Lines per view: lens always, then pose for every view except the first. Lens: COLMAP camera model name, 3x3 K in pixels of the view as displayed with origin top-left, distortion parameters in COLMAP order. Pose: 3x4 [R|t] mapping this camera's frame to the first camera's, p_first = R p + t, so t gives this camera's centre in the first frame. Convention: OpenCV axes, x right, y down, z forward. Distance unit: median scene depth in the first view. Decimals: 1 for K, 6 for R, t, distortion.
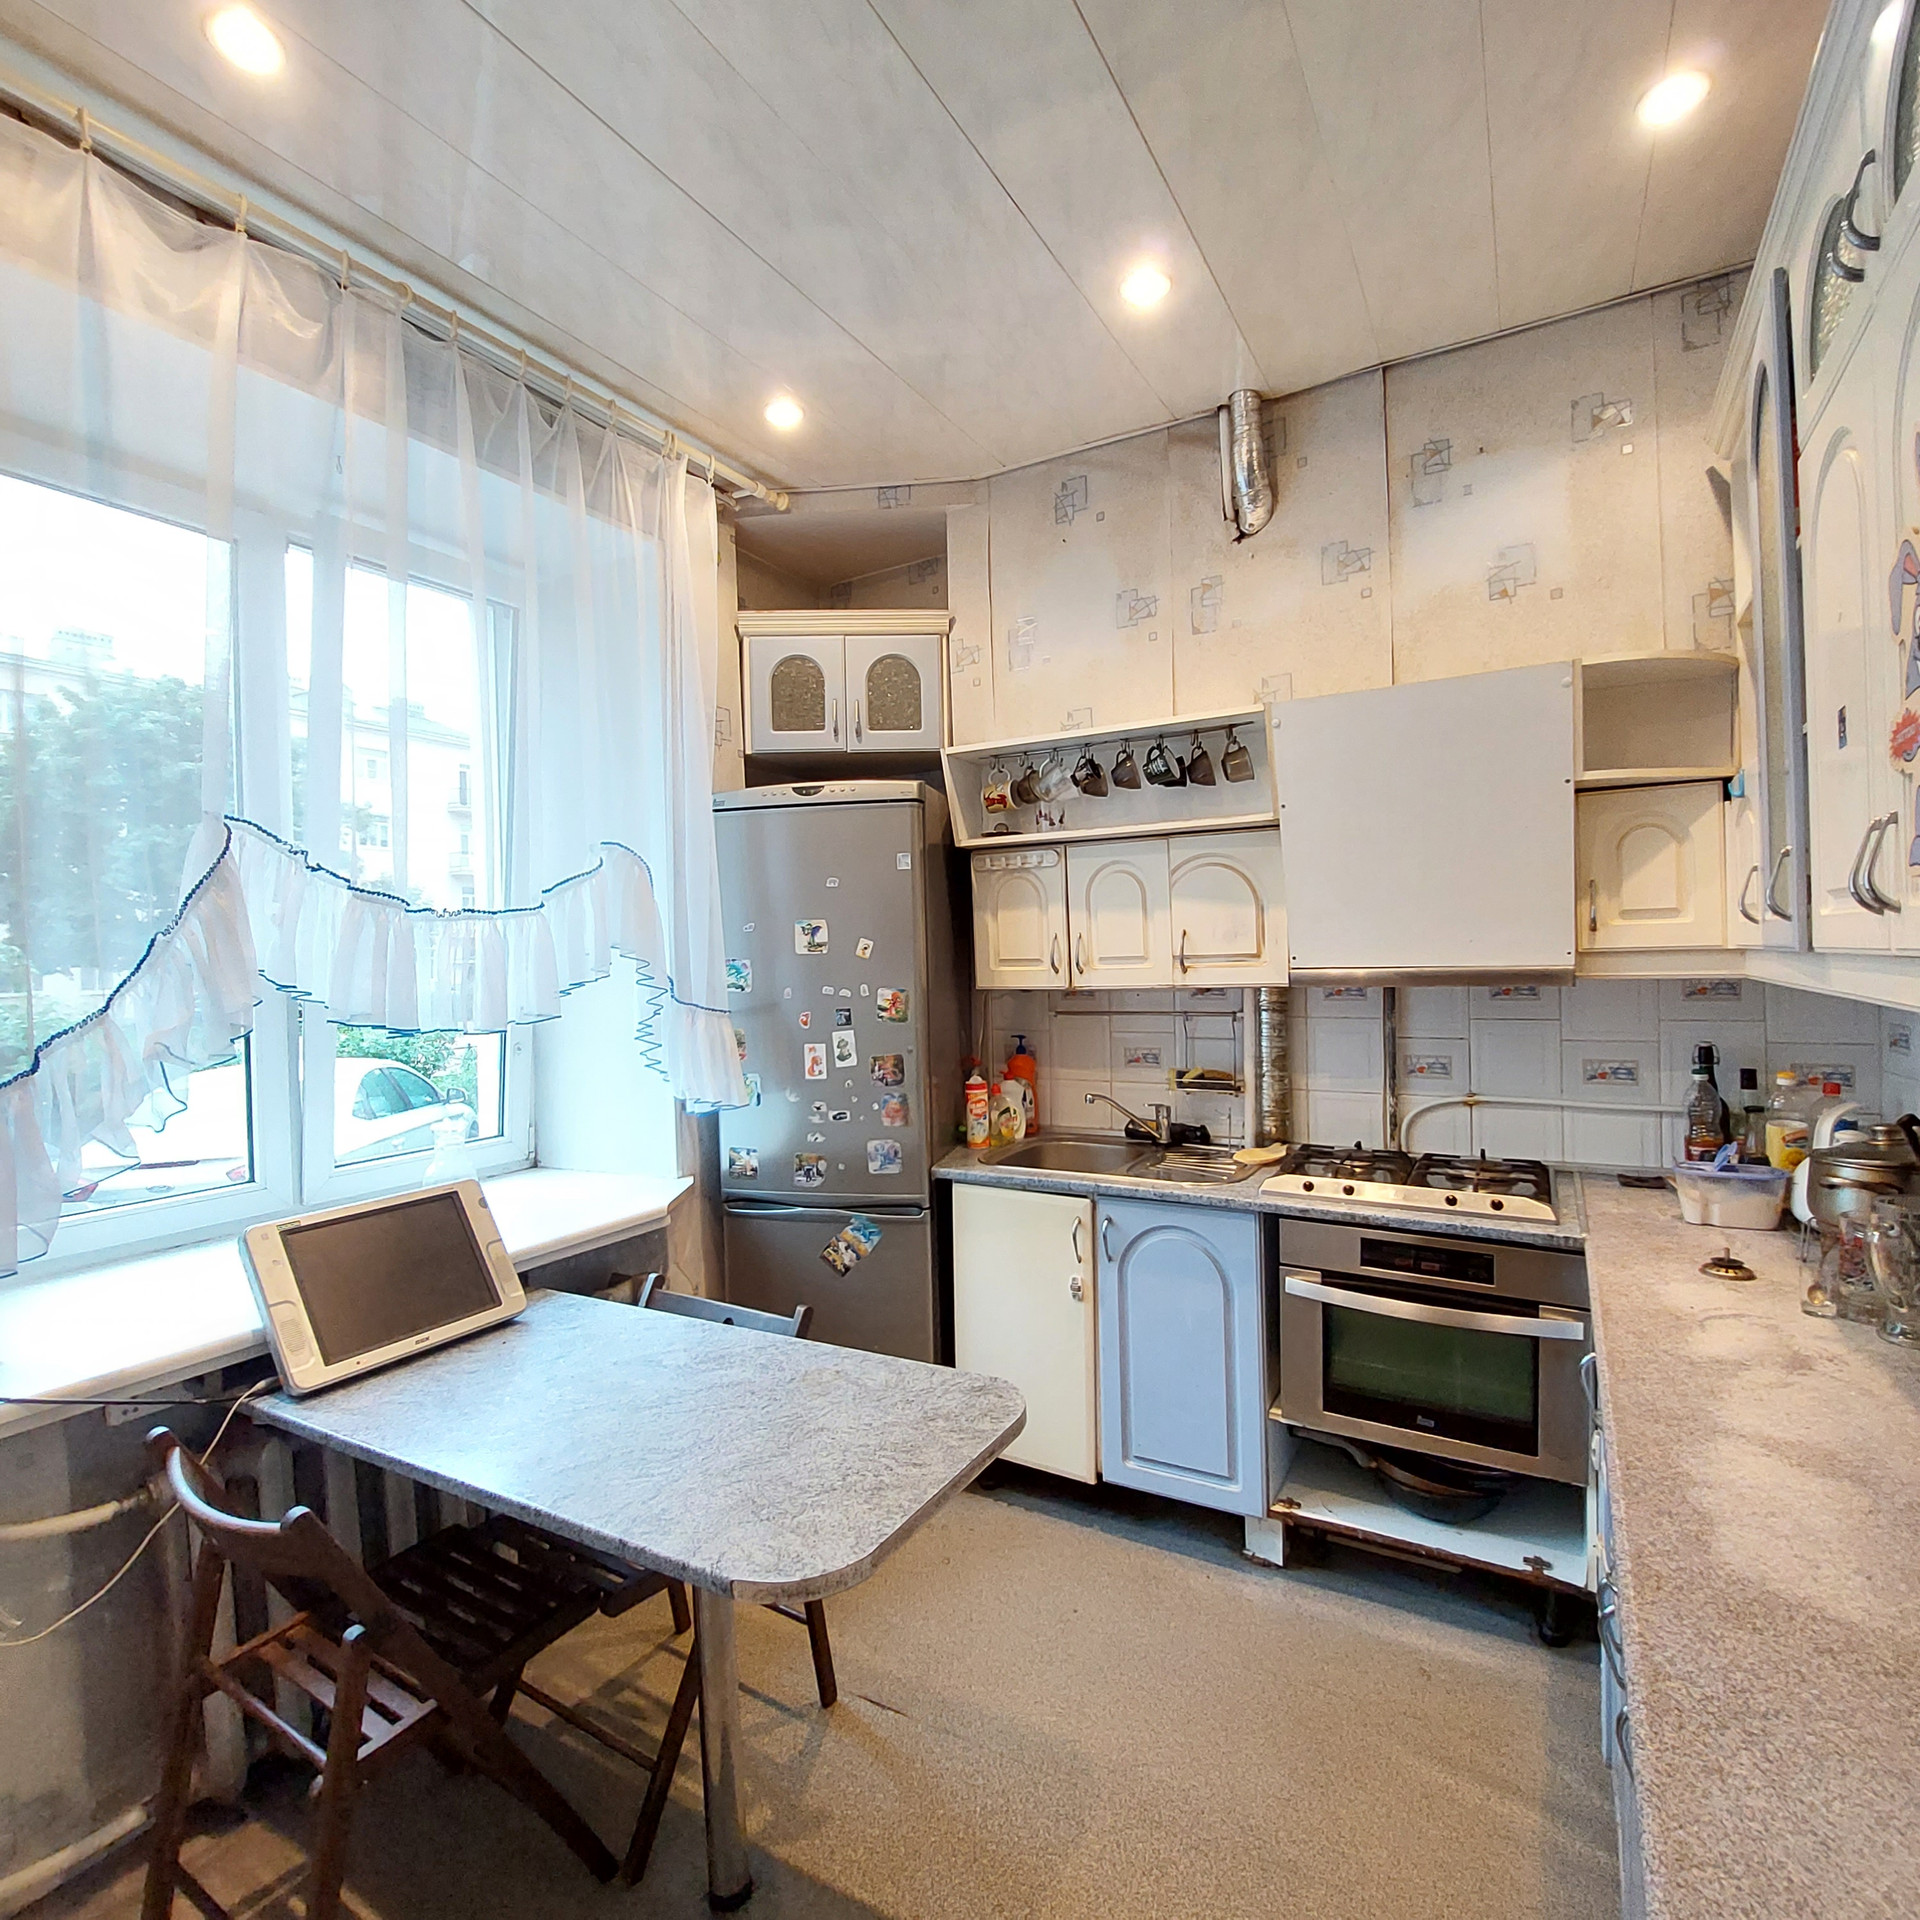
lens RADIAL K [[1010.5, 0, 970.6], [0, 1010.5, 913.4], [0, 0, 1]] dist [-0.015126, -0.001245]
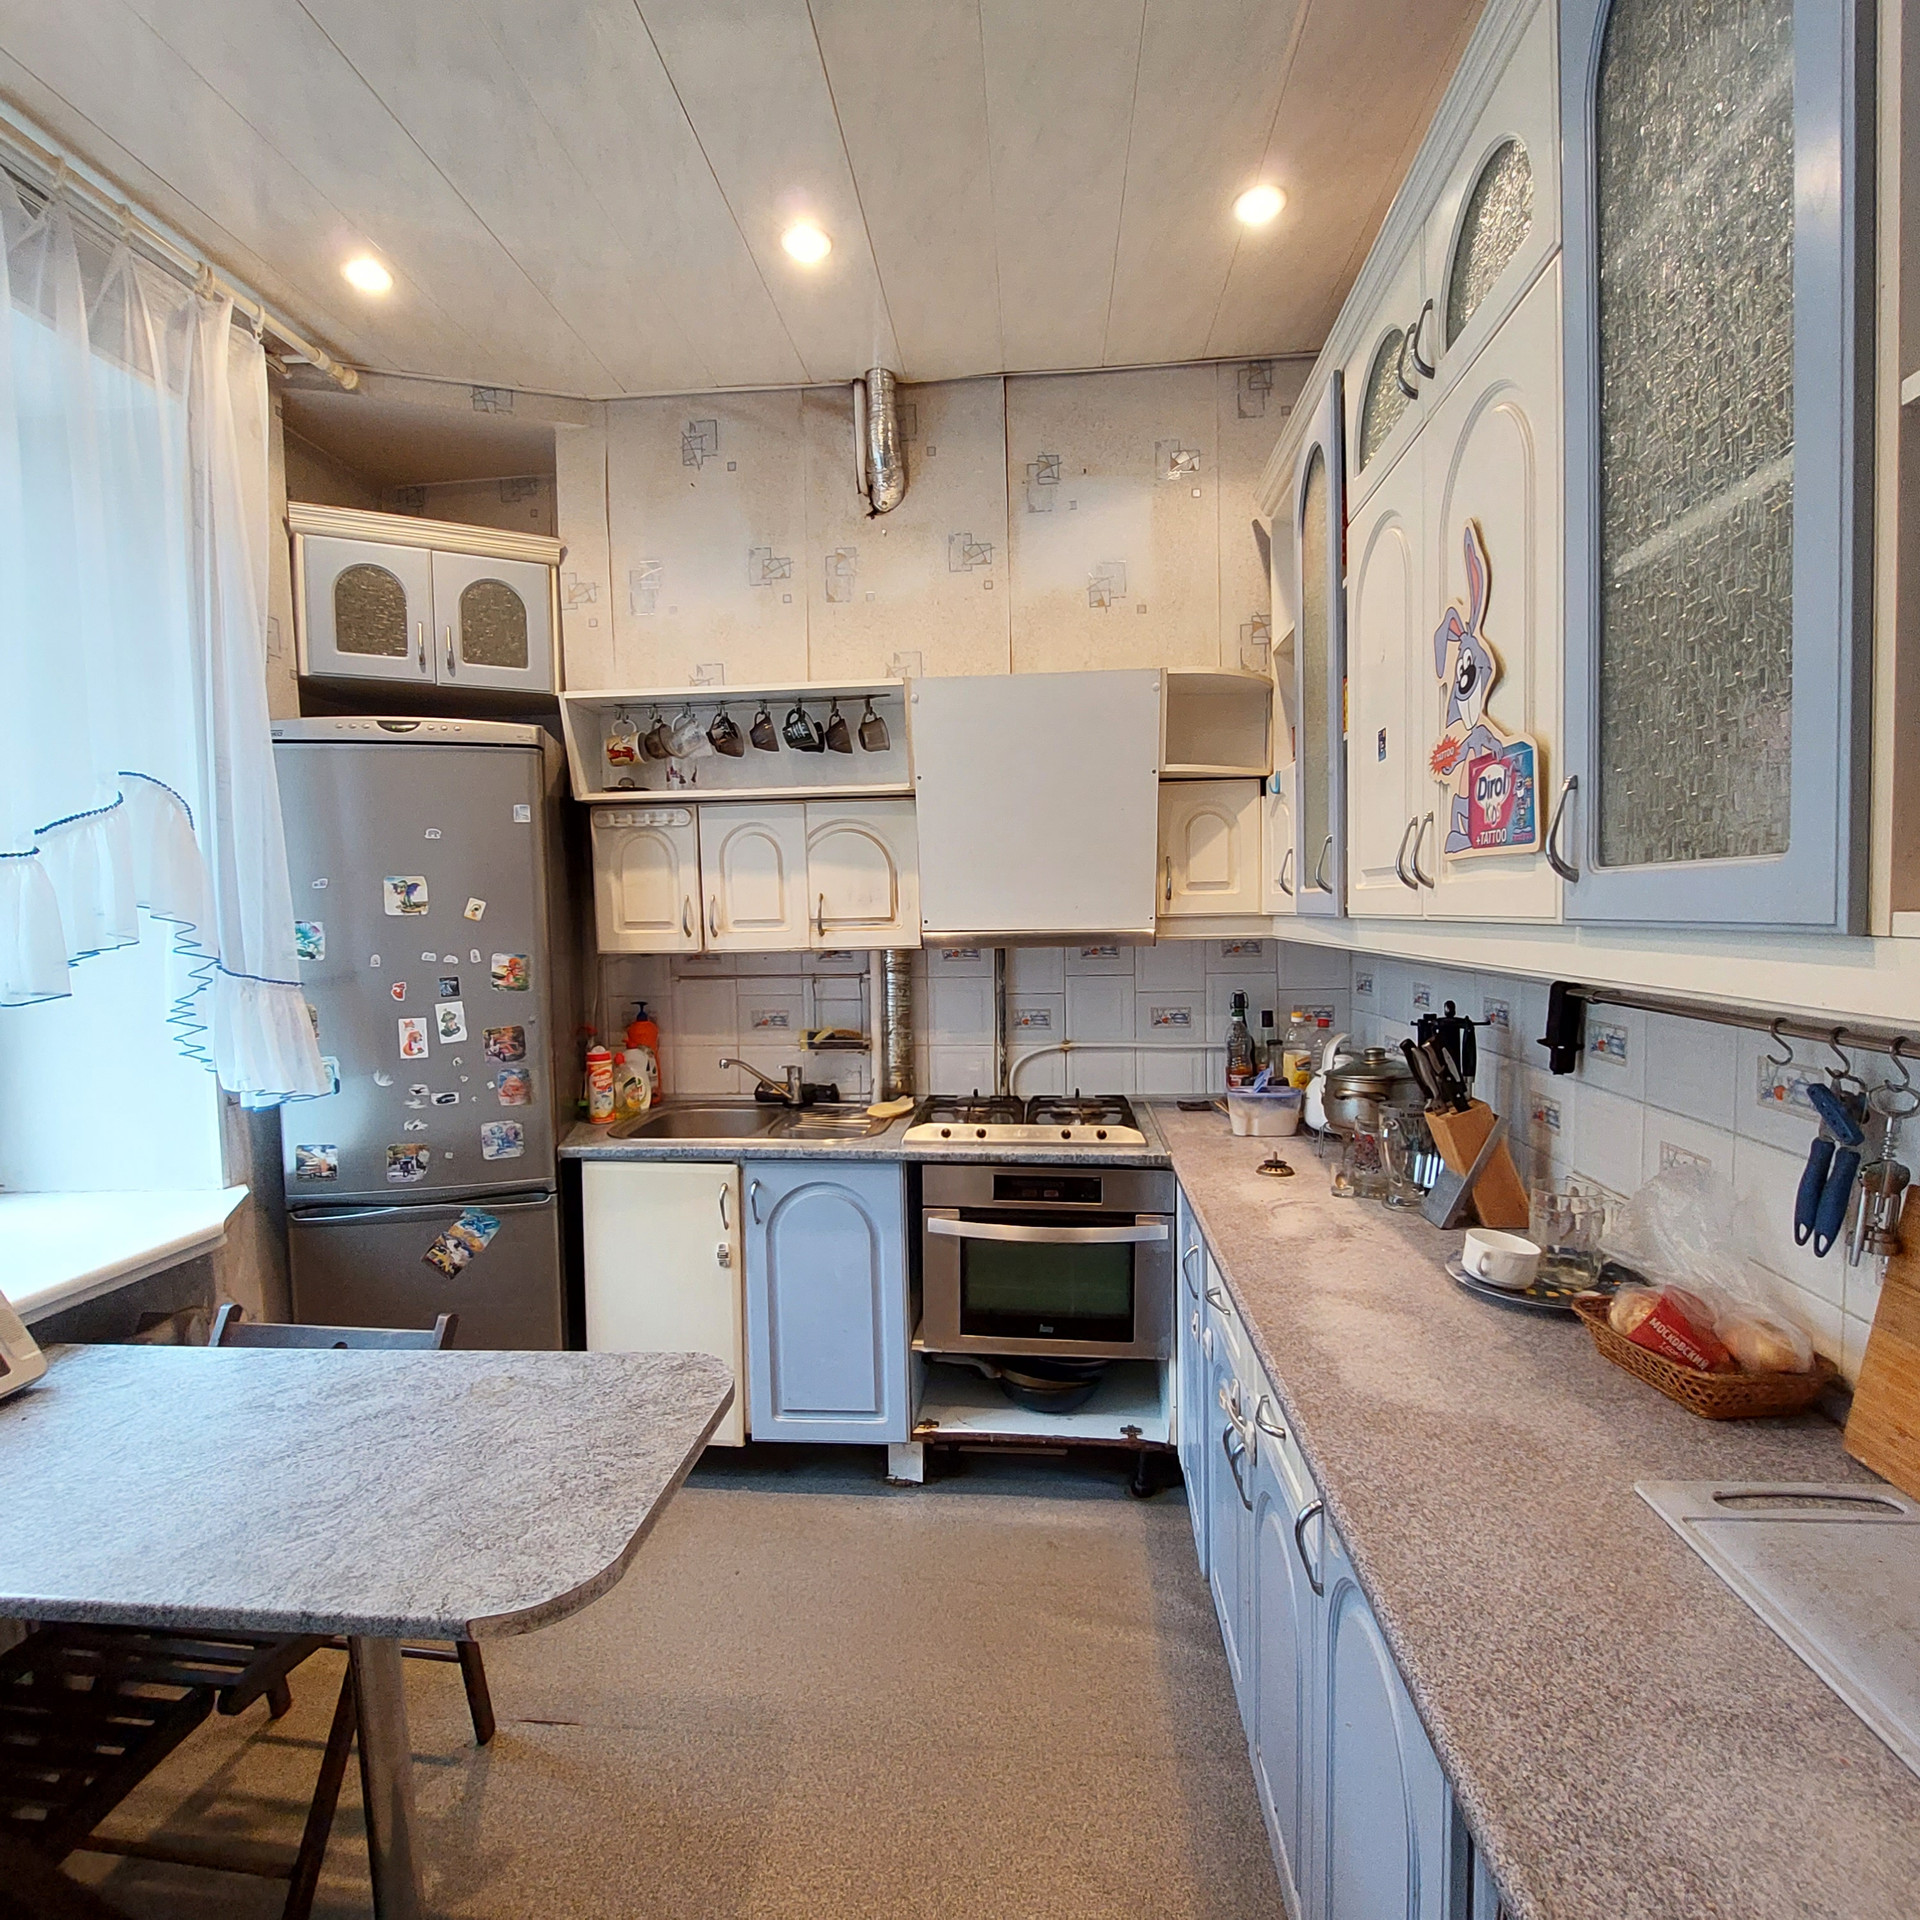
lens RADIAL K [[1010.5, 0, 954.2], [0, 1010.5, 913.4], [0, 0, 1]] dist [-0.015126, -0.001245]
pose [[0.908022, 0.005892, 0.418880, -0.104481], [-0.020342, 0.999342, 0.030040, 0.003083], [-0.418427, -0.035798, 0.907545, 0.020534]]
